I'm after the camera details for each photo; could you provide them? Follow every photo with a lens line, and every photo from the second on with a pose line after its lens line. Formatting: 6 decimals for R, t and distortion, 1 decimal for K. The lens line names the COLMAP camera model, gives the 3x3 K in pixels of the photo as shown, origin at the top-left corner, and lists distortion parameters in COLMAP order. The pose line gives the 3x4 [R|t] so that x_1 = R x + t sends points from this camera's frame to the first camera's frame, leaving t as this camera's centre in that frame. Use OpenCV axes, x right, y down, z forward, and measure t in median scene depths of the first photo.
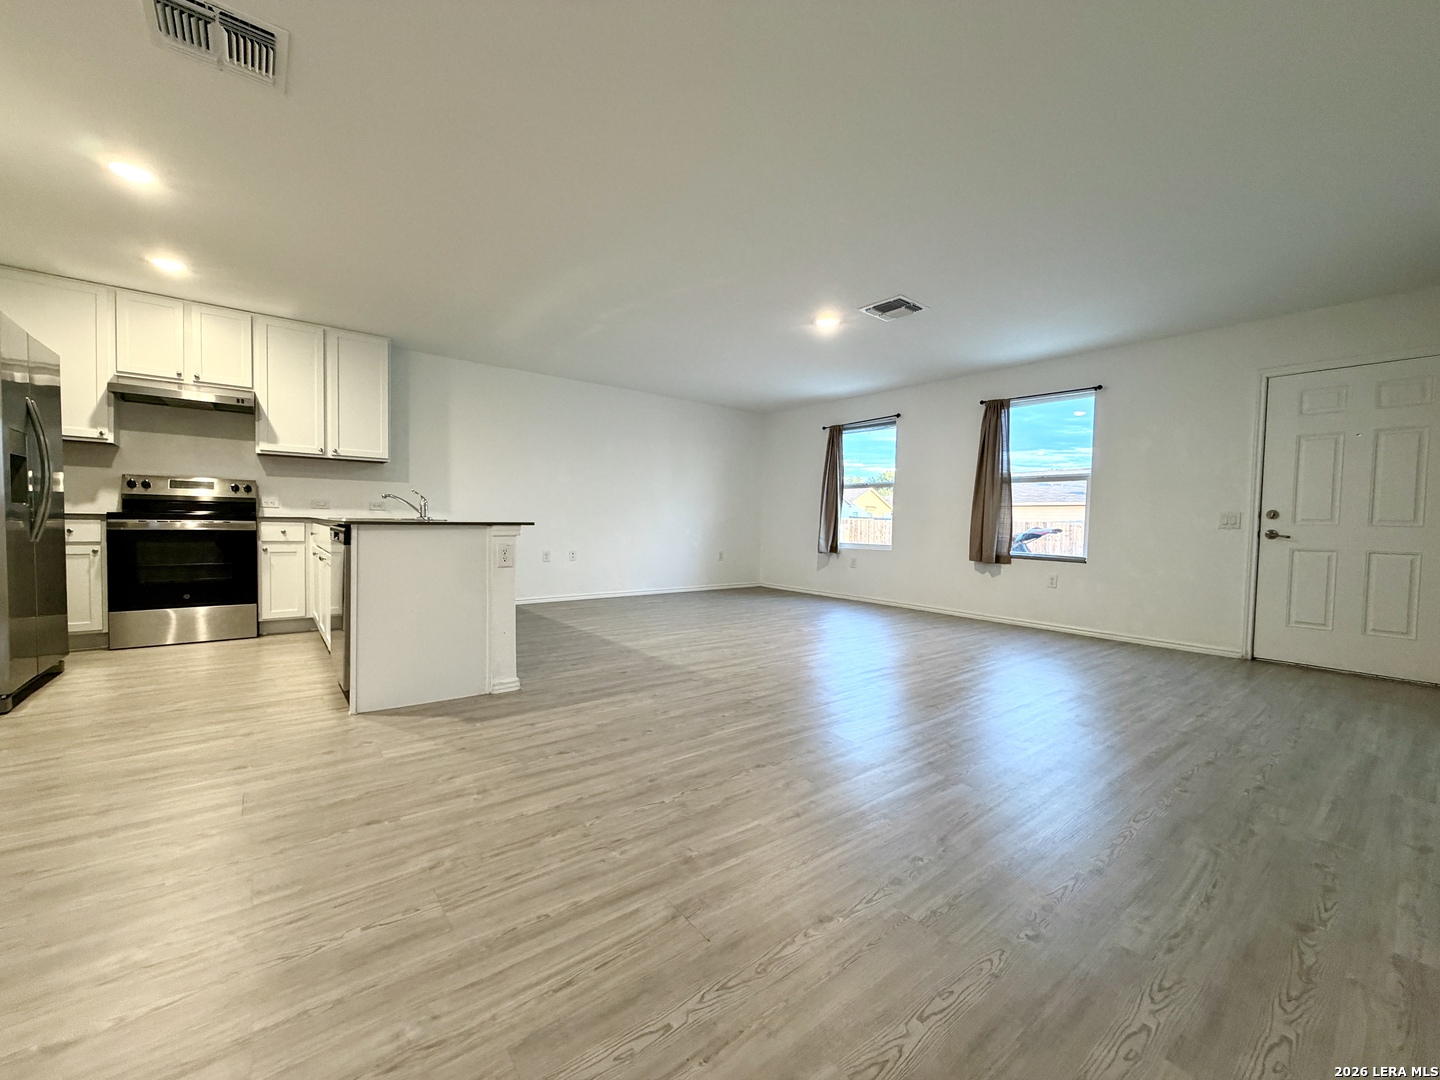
lens RADIAL K [[575.5, 0, 716.2], [0, 575.5, 541.8], [0, 0, 1]] dist [-0.000705, -0.000099]
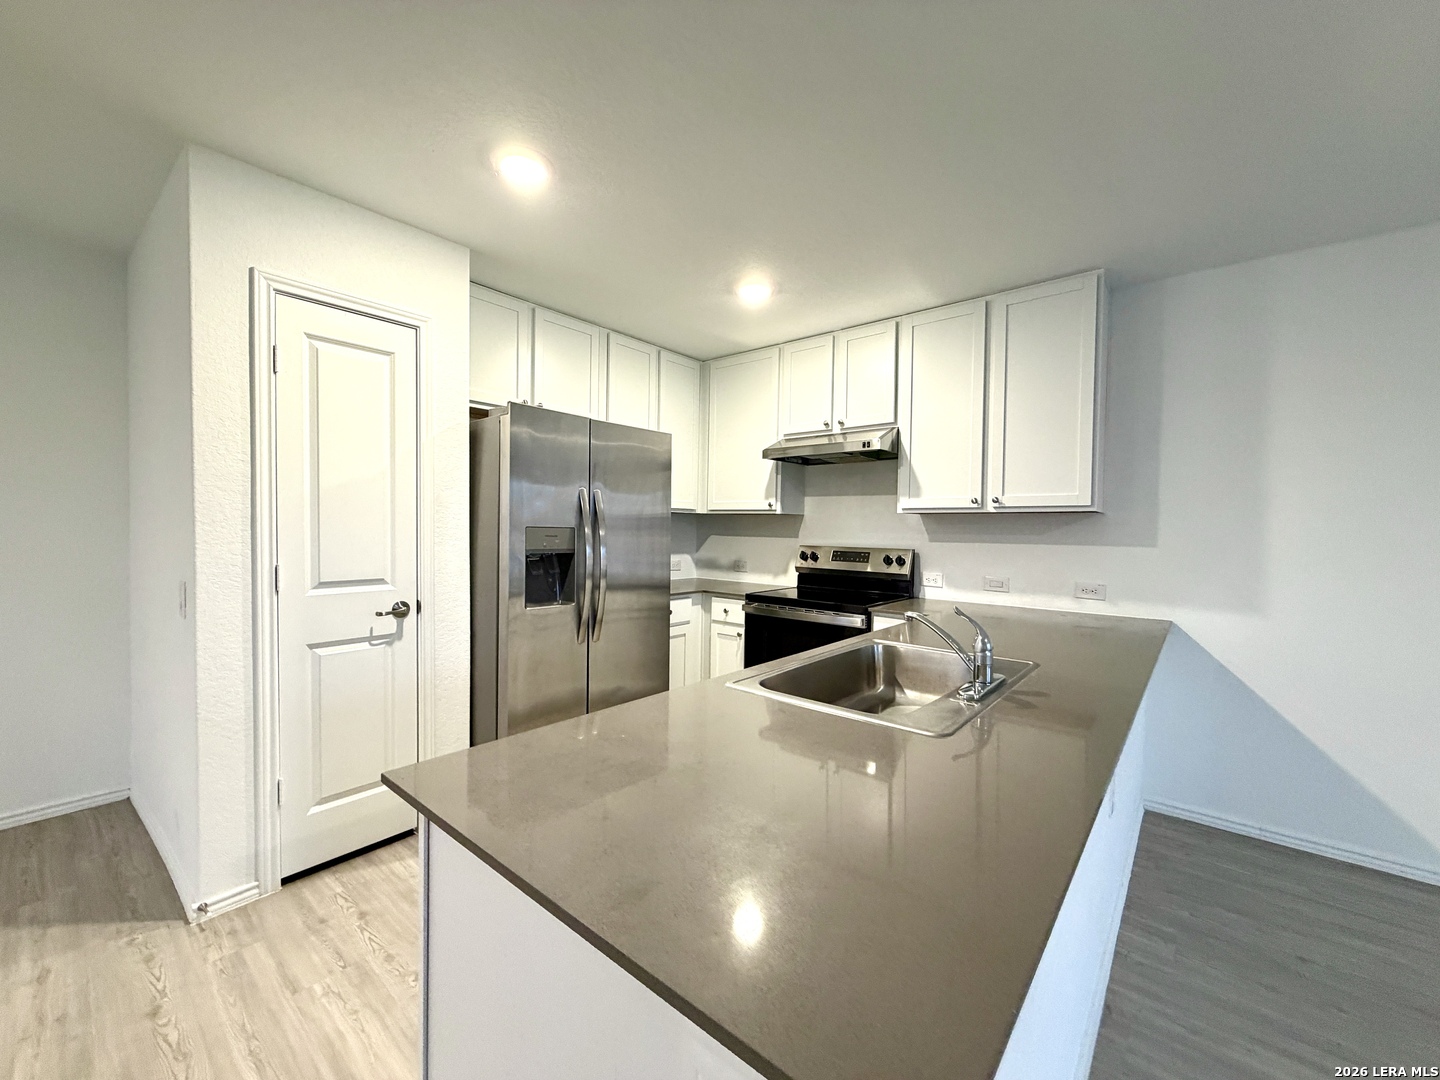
lens RADIAL K [[575.5, 0, 716.2], [0, 575.5, 541.8], [0, 0, 1]] dist [-0.000705, -0.000099]
pose [[0.193239, 0.006764, -0.981128, -0.154755], [-0.048265, 0.998831, -0.002620, -0.110172], [0.979964, 0.047861, 0.193340, 0.667588]]
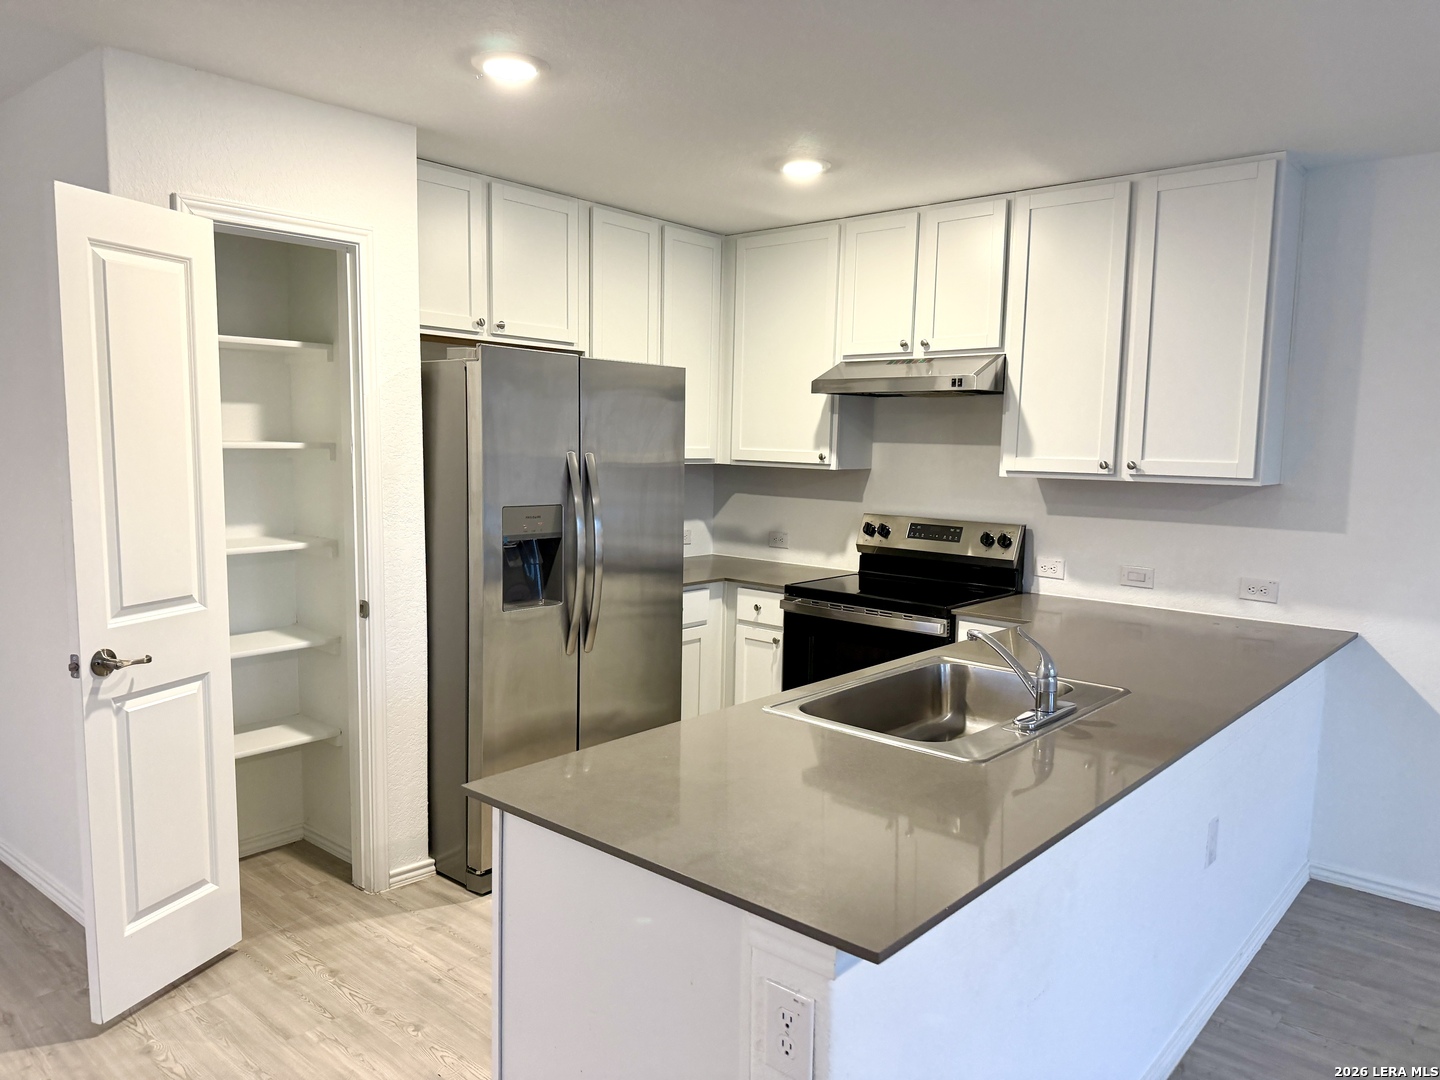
lens RADIAL K [[1011.0, 0, 720.6], [0, 1011.0, 545.8], [0, 0, 1]] dist [0.152096, -0.245920]
pose [[0.179484, 0.088756, -0.979749, 0.040705], [-0.054367, 0.995295, 0.080205, -0.157661], [0.982257, 0.038871, 0.183465, 0.616510]]
